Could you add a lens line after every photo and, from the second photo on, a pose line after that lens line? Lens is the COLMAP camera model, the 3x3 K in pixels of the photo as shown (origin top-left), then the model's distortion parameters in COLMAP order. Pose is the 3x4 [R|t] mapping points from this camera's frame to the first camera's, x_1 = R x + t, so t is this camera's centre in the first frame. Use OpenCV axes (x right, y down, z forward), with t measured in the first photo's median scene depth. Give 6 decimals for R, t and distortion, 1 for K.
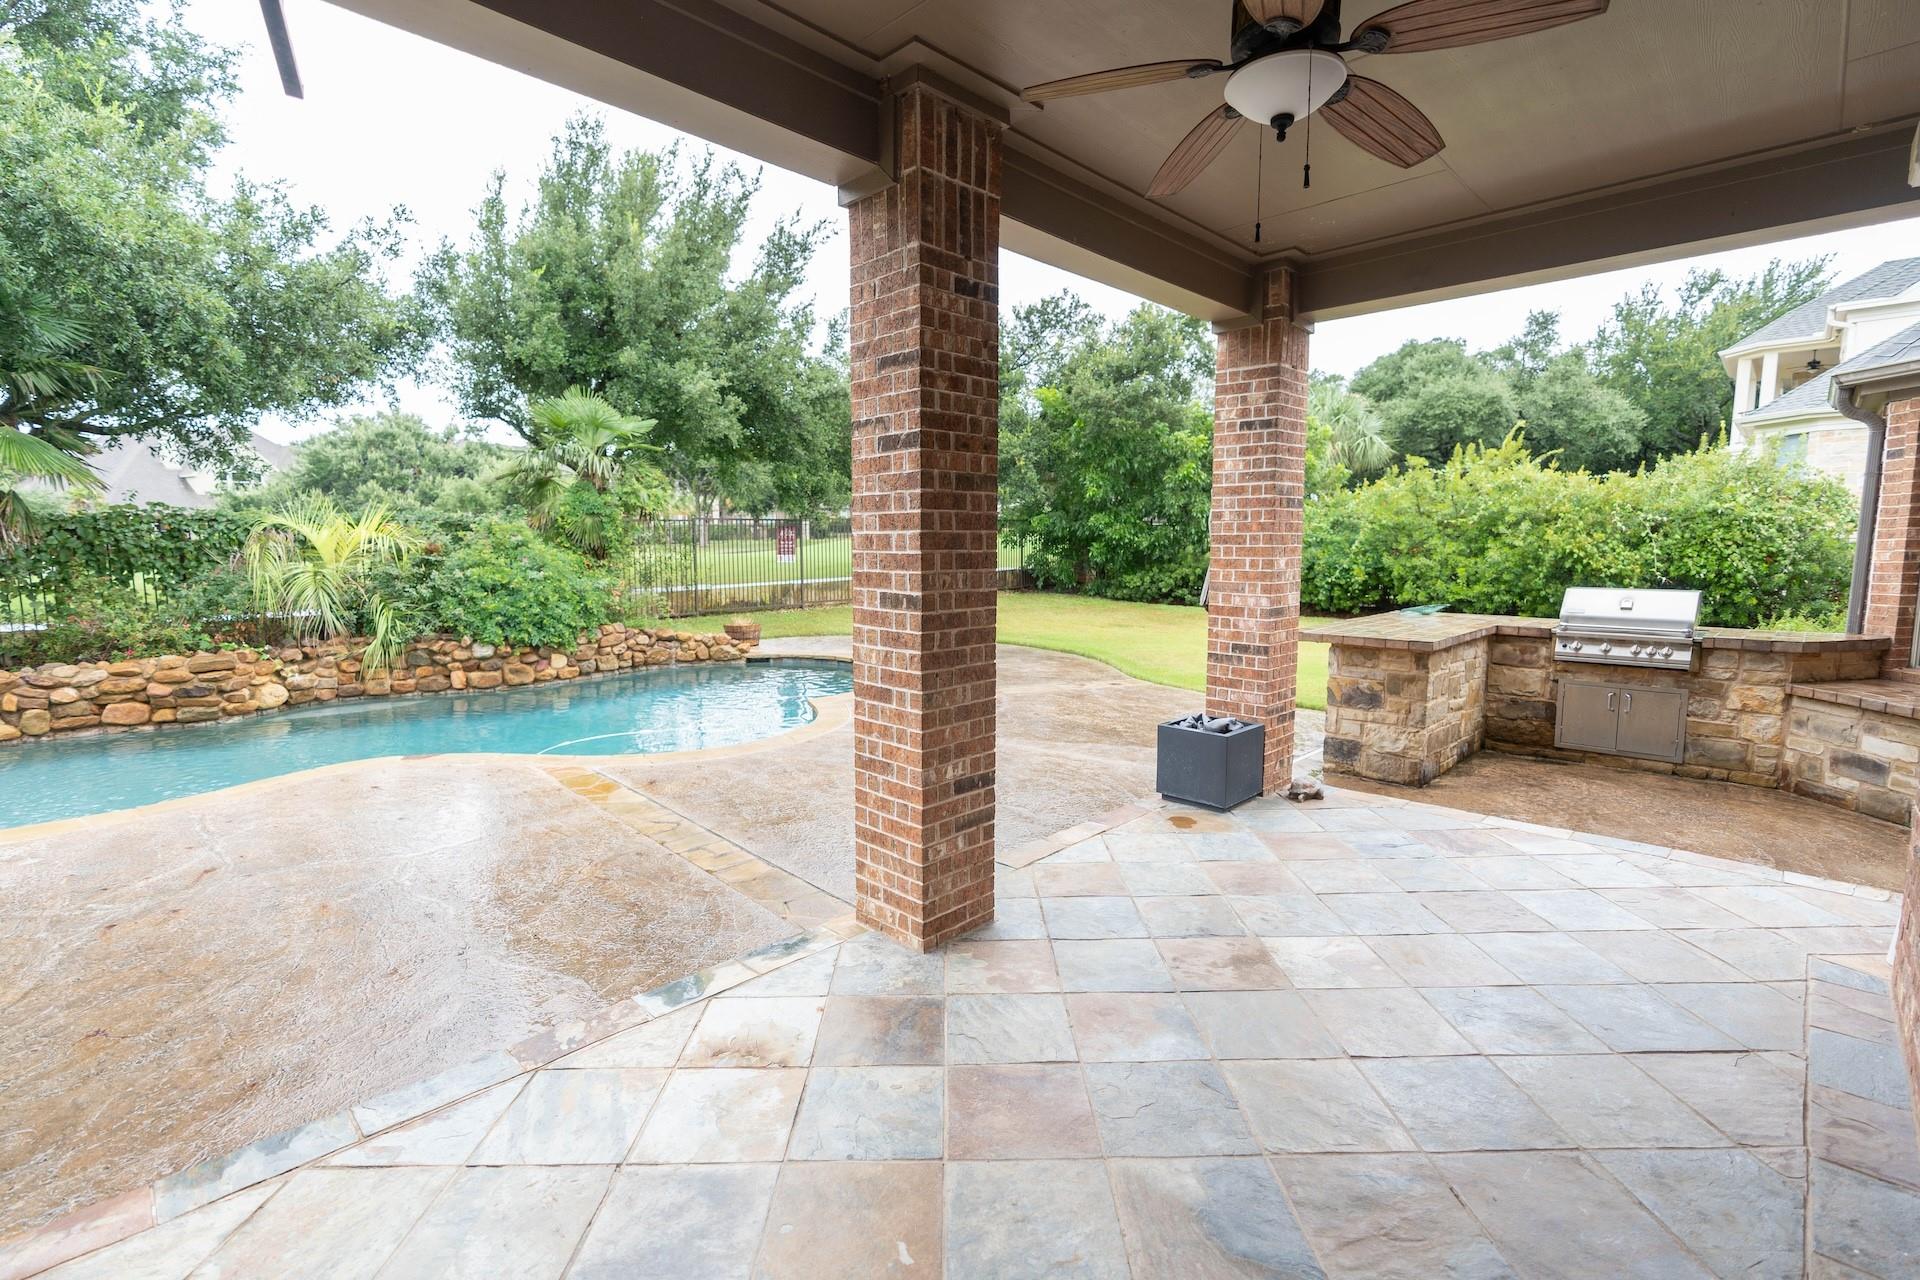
lens RADIAL K [[873.5, 0, 956.8], [0, 873.5, 640.7], [0, 0, 1]] dist [-0.002227, 0.002909]
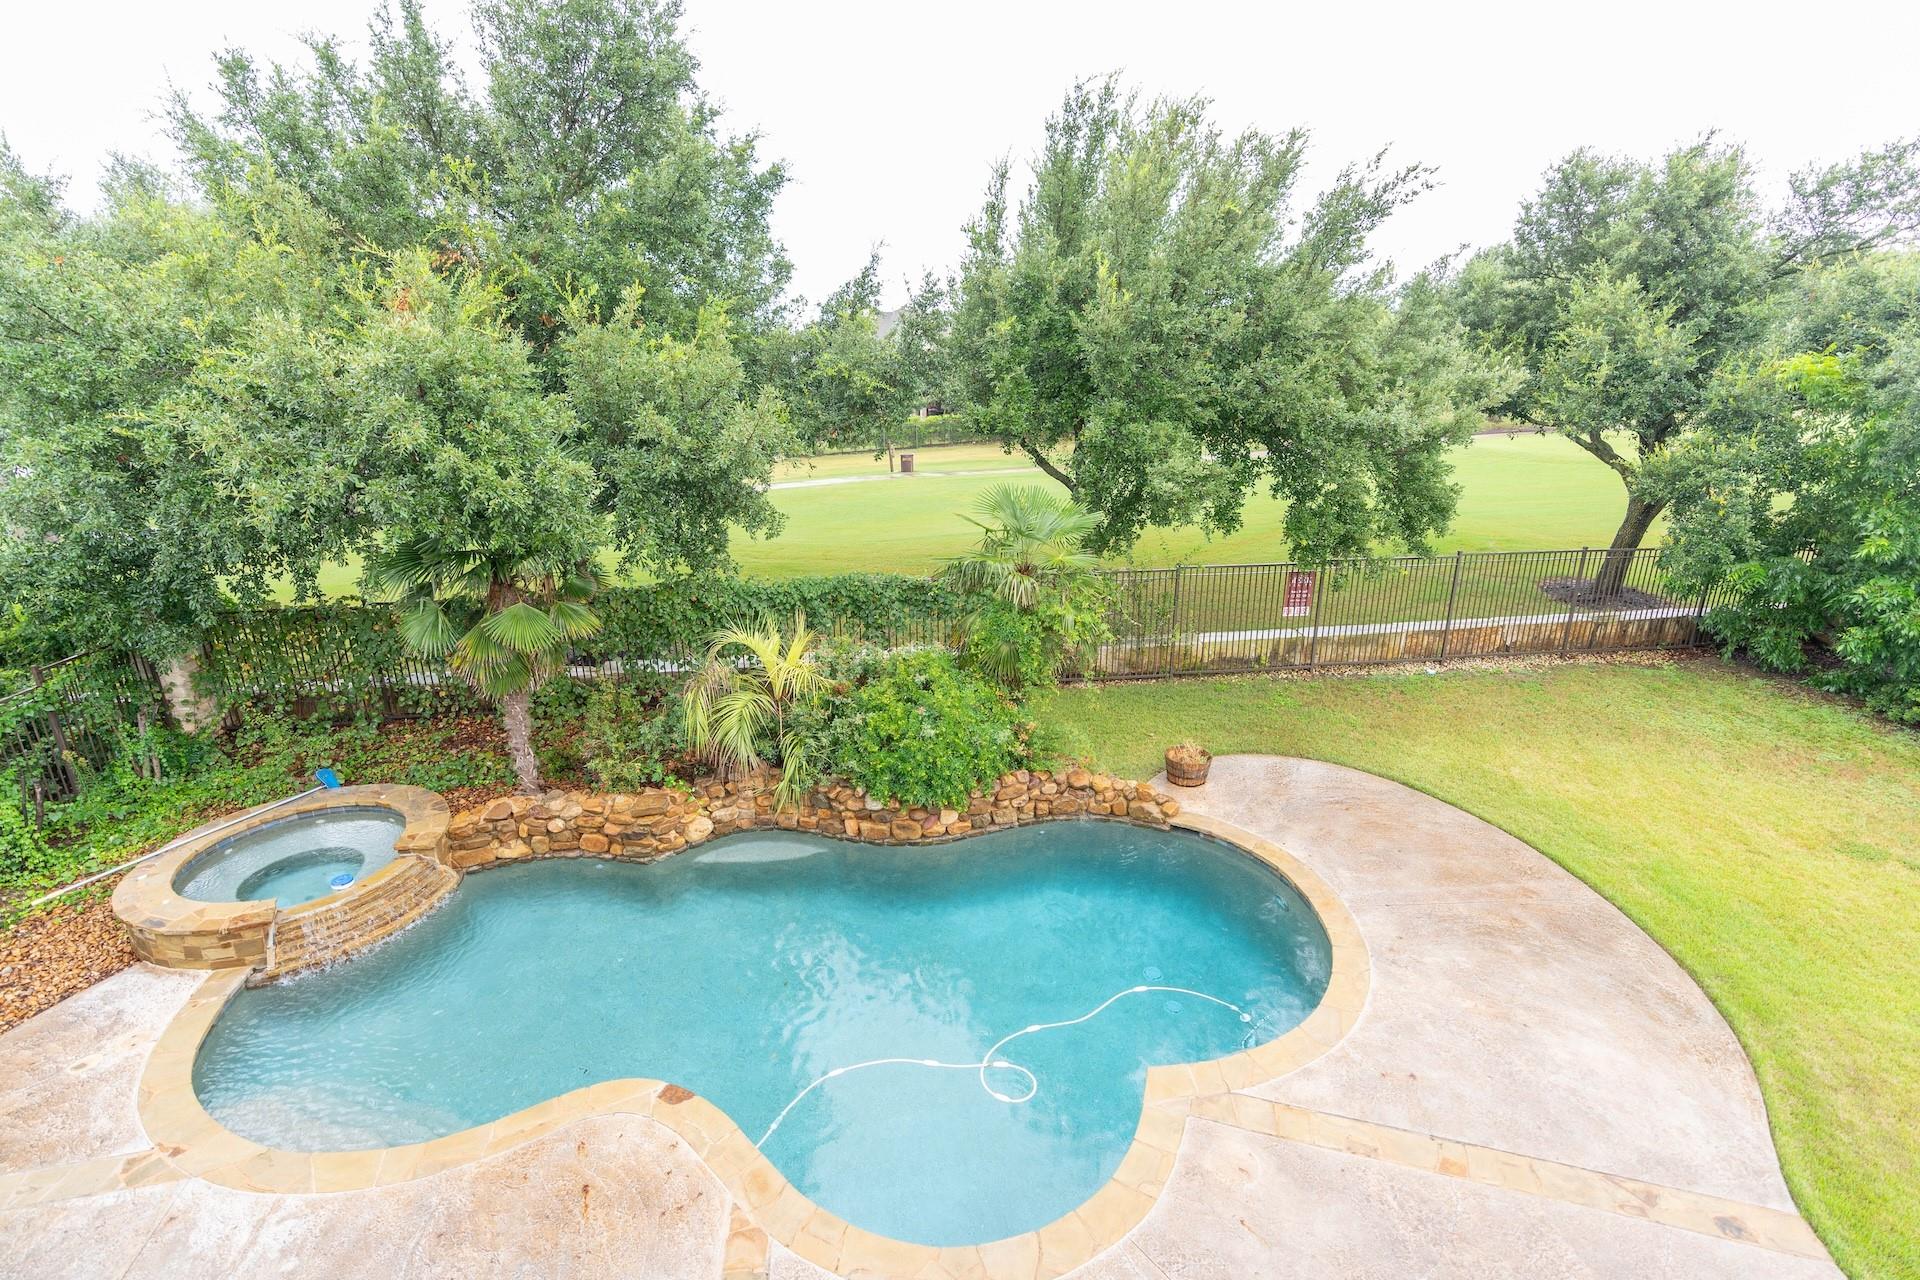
lens RADIAL K [[873.5, 0, 957.2], [0, 873.5, 633.3], [0, 0, 1]] dist [-0.002227, 0.002909]
pose [[0.787150, 0.181545, -0.589438, 0.056009], [-0.069395, 0.975698, 0.207840, -0.370780], [0.612846, -0.122697, 0.780619, 0.332840]]
